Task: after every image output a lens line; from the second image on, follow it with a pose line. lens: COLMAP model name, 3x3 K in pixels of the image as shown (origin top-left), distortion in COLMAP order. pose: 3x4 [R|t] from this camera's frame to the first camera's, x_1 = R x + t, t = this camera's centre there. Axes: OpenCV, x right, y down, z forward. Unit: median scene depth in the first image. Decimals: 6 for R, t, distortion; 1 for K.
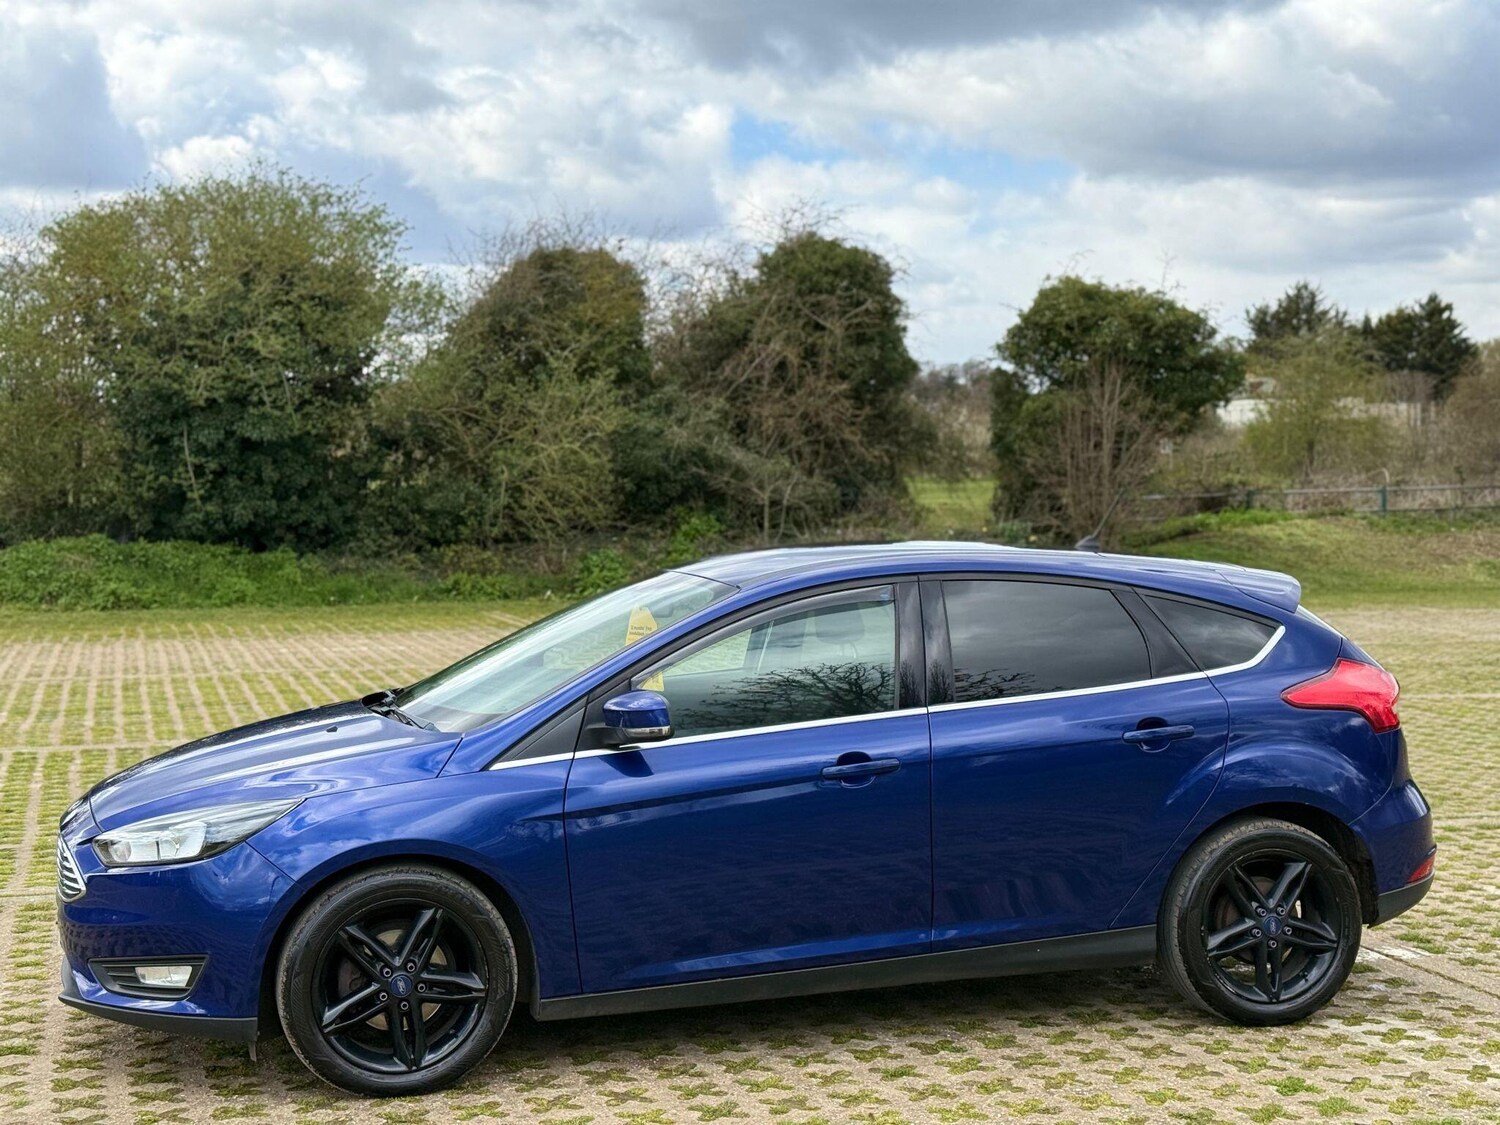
lens RADIAL K [[2077.9, 0, 738.1], [0, 2077.9, 577.8], [0, 0, 1]] dist [0.128807, 0.000000]
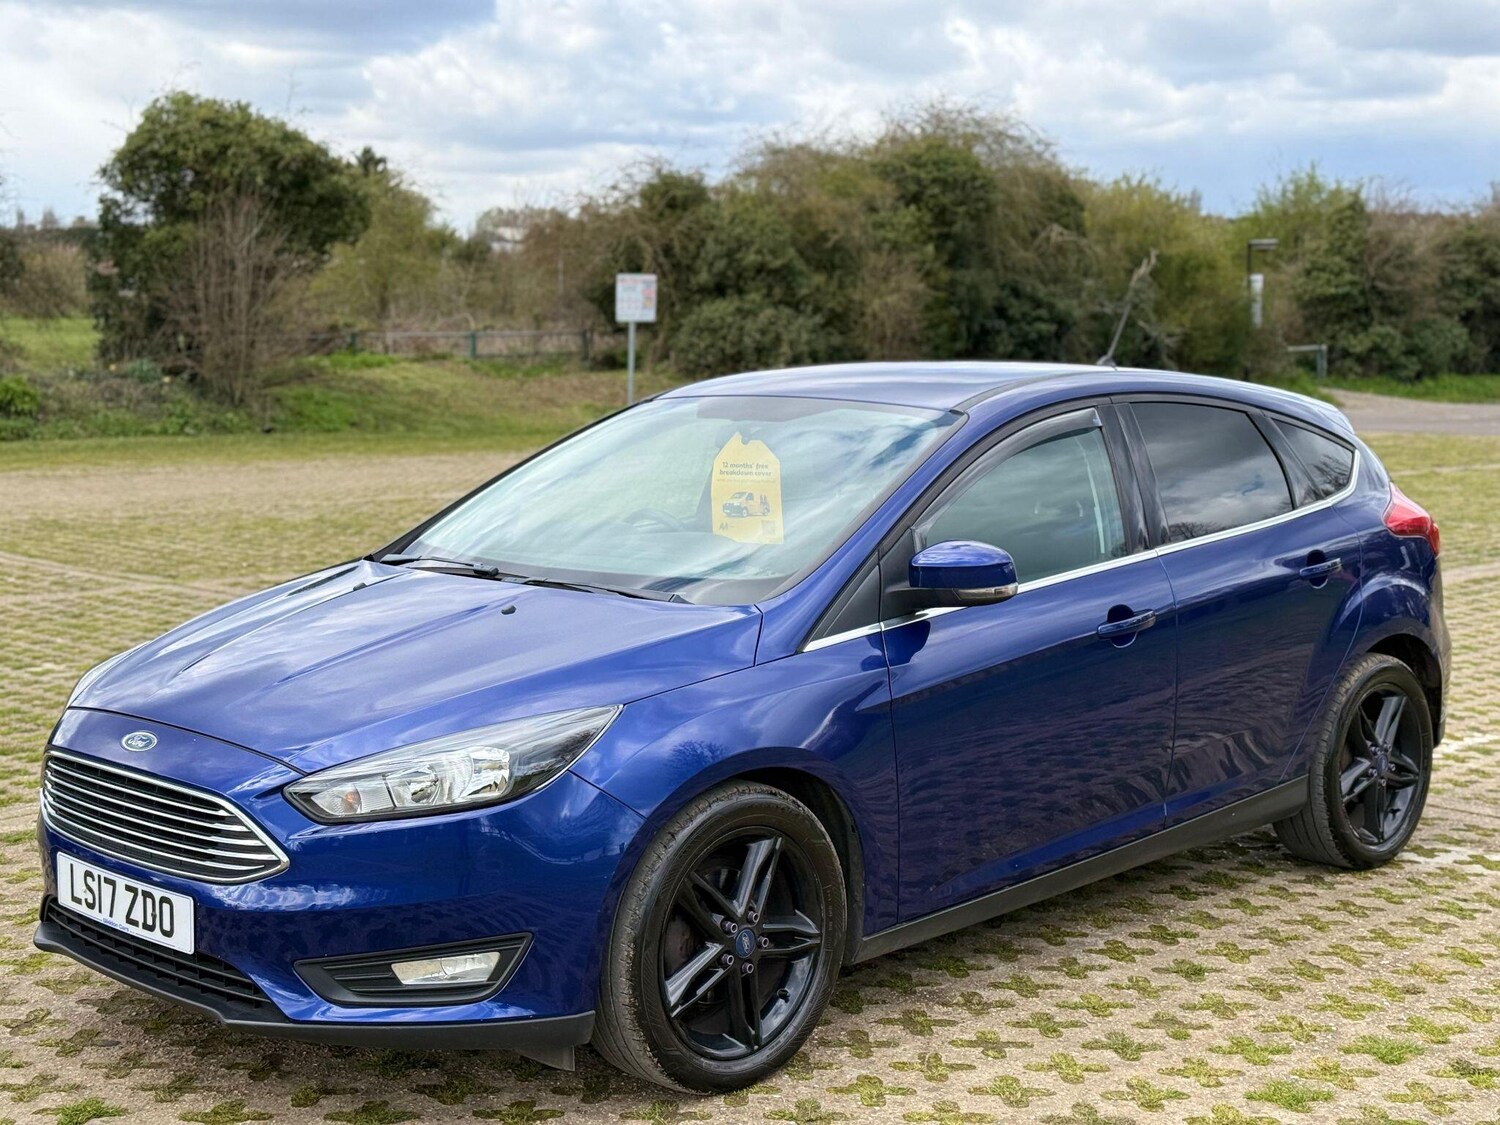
lens RADIAL K [[2077.9, 0, 750.7], [0, 2077.9, 538.4], [0, 0, 1]] dist [0.128807, 0.000000]
pose [[0.873430, -0.035774, 0.485635, -0.093819], [0.009553, 0.998365, 0.056363, 0.001380], [-0.486857, -0.044589, 0.872343, 0.063719]]
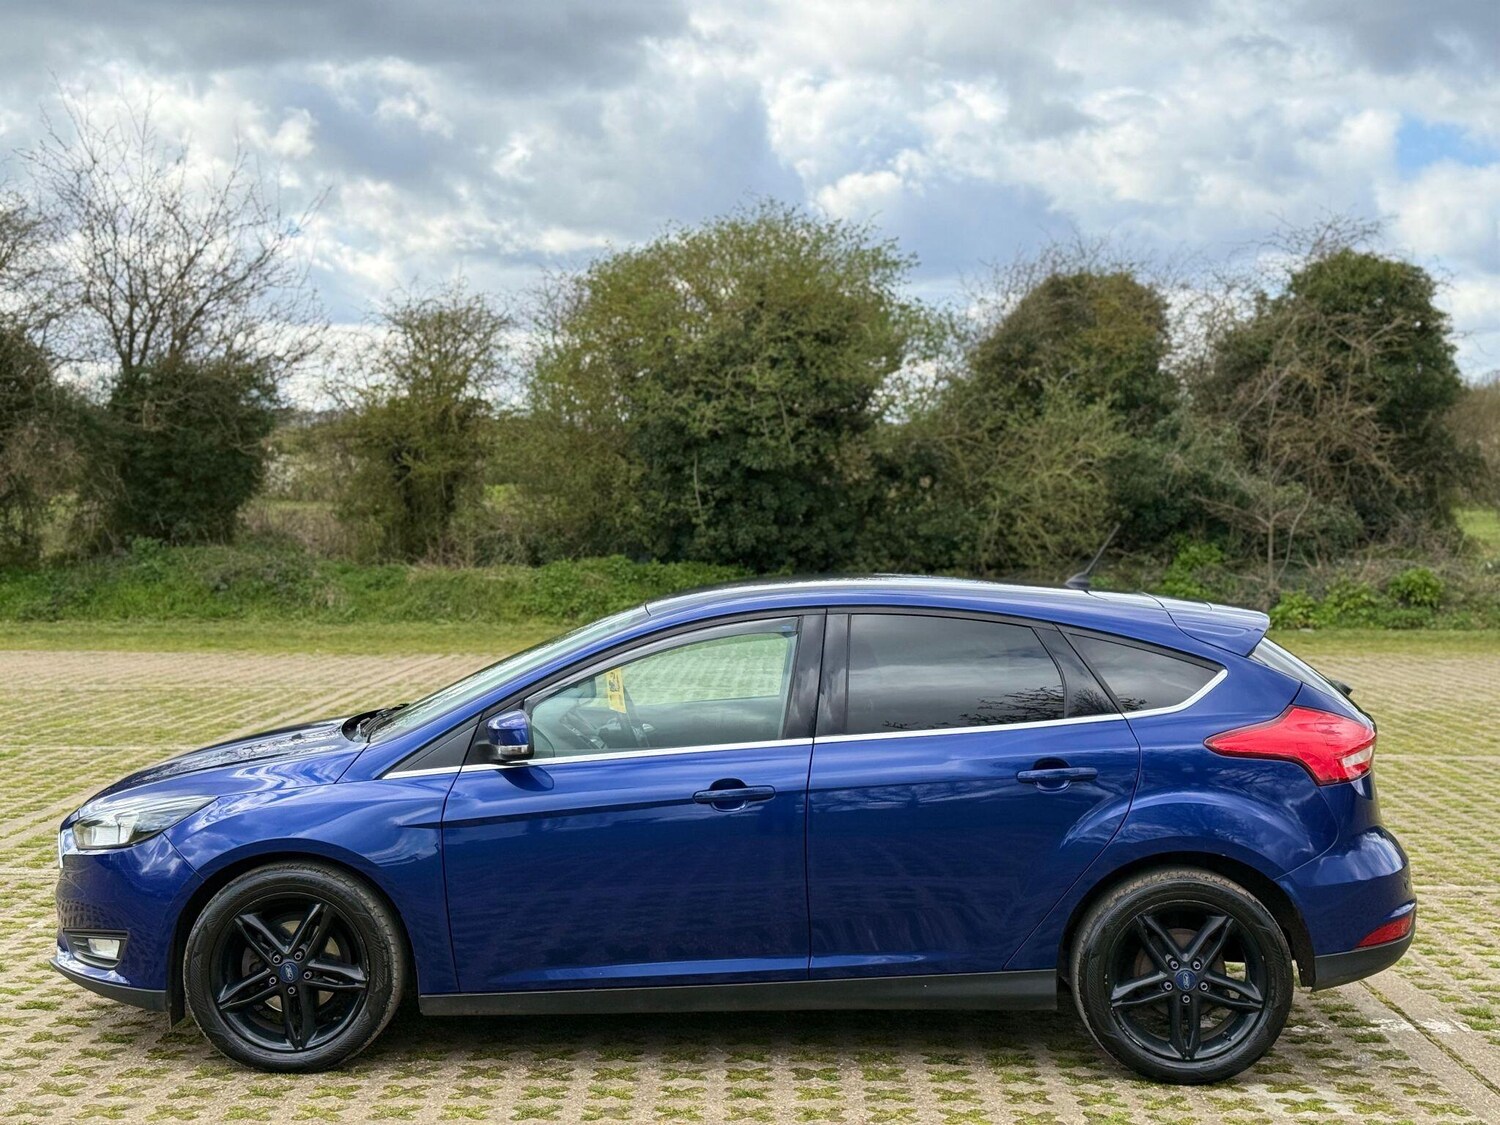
lens RADIAL K [[2077.9, 0, 732.1], [0, 2077.9, 586.7], [0, 0, 1]] dist [0.128807, 0.000000]
pose [[0.953422, 0.018931, -0.301044, 0.070271], [-0.021179, 0.999767, -0.004204, -0.001339], [0.300895, 0.010384, 0.953601, 0.003416]]
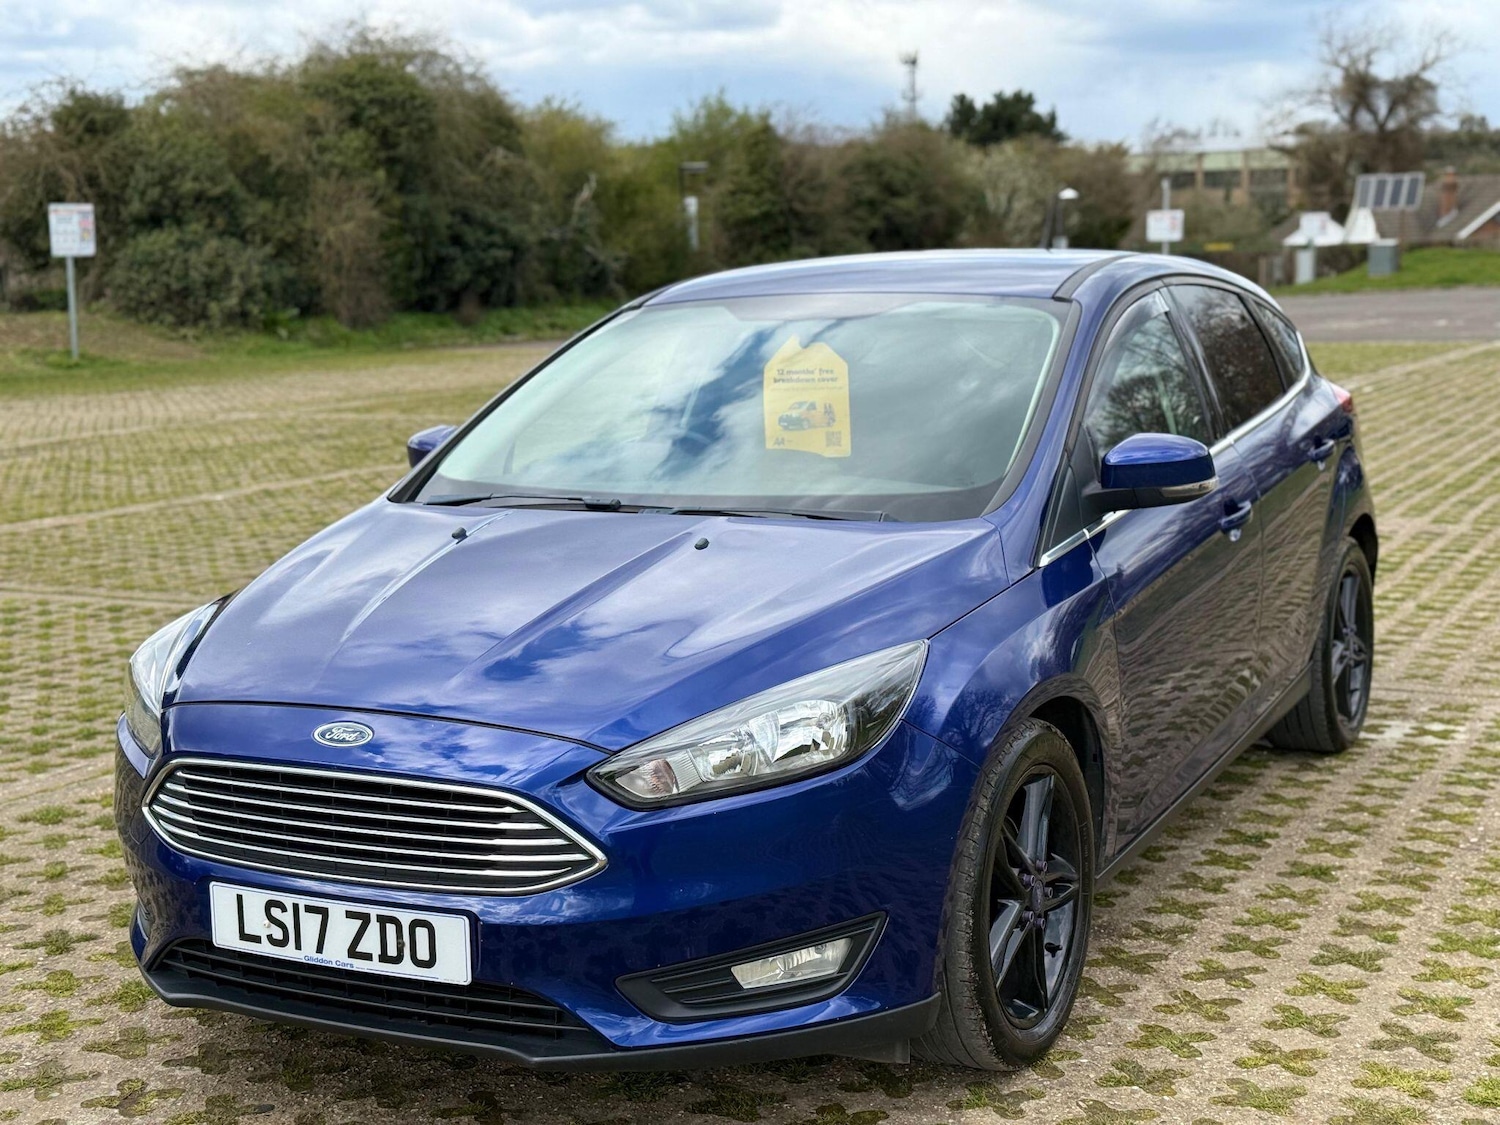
lens RADIAL K [[2077.9, 0, 754.8], [0, 2077.9, 558.6], [0, 0, 1]] dist [0.128807, 0.000000]
pose [[0.694298, -0.114301, 0.710553, -0.124178], [0.053836, 0.992790, 0.107098, 0.002099], [-0.717671, -0.036104, 0.695446, 0.109580]]
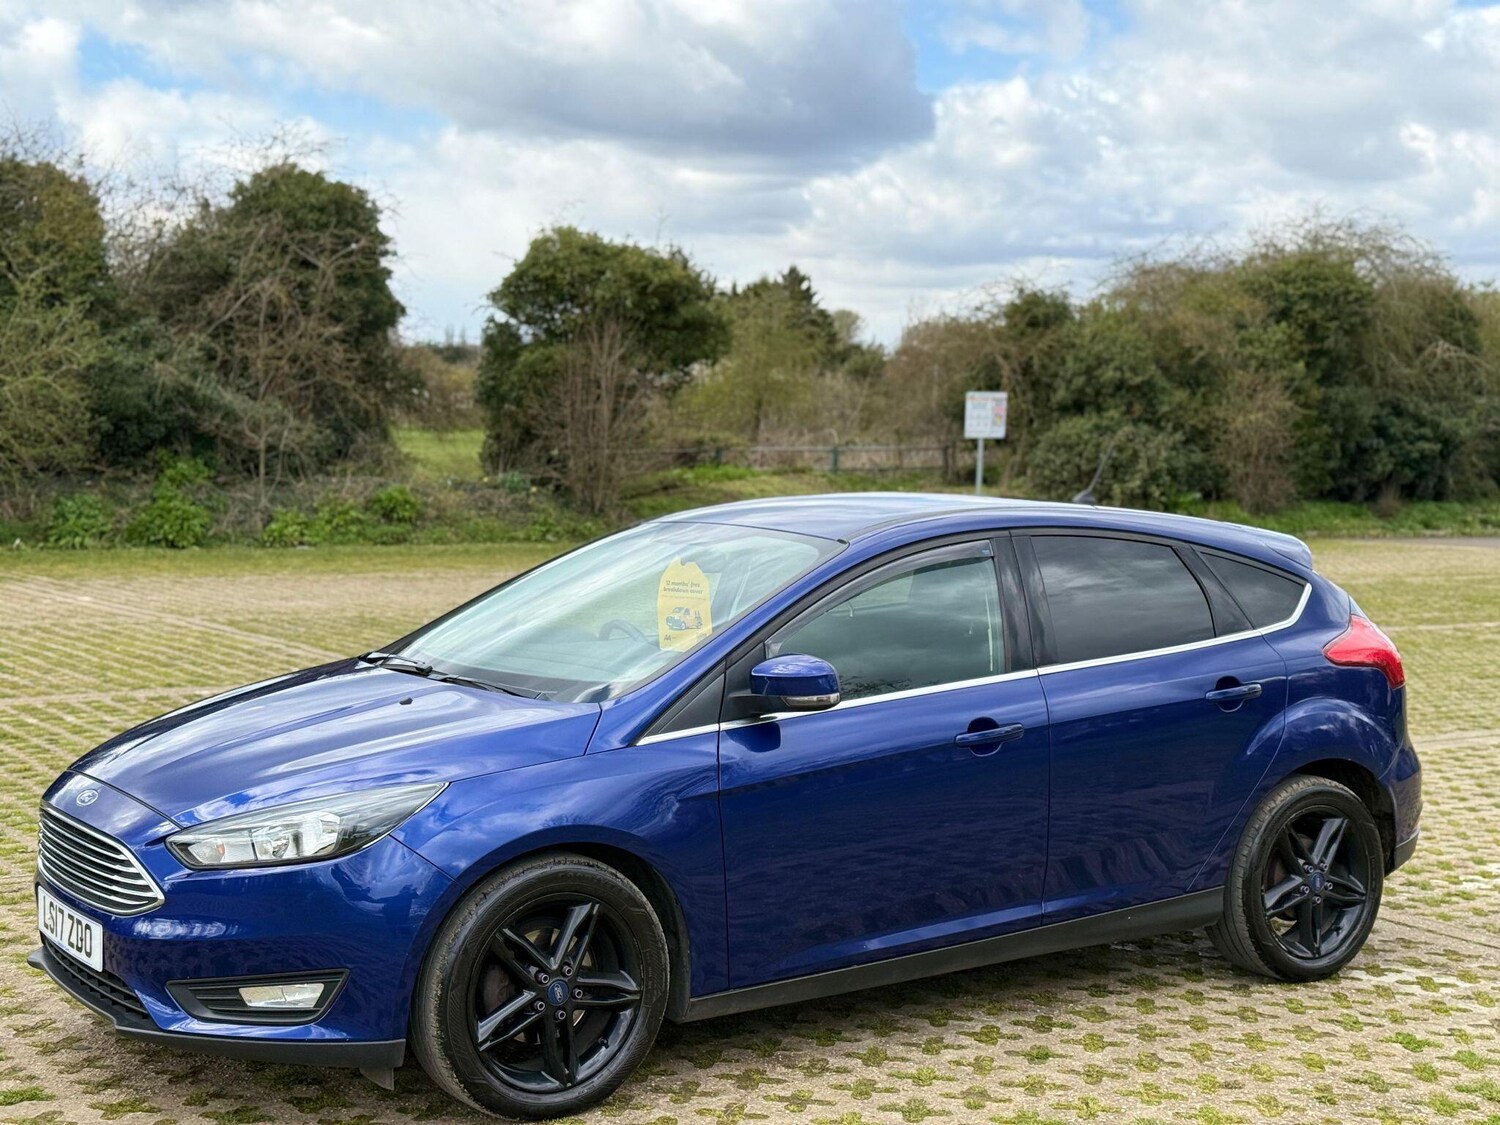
lens RADIAL K [[2077.9, 0, 751.1], [0, 2077.9, 556.3], [0, 0, 1]] dist [0.128807, 0.000000]
pose [[0.953333, 0.005449, 0.301873, -0.063330], [-0.009343, 0.999891, 0.011459, 0.000162], [-0.301777, -0.013744, 0.953279, 0.025581]]
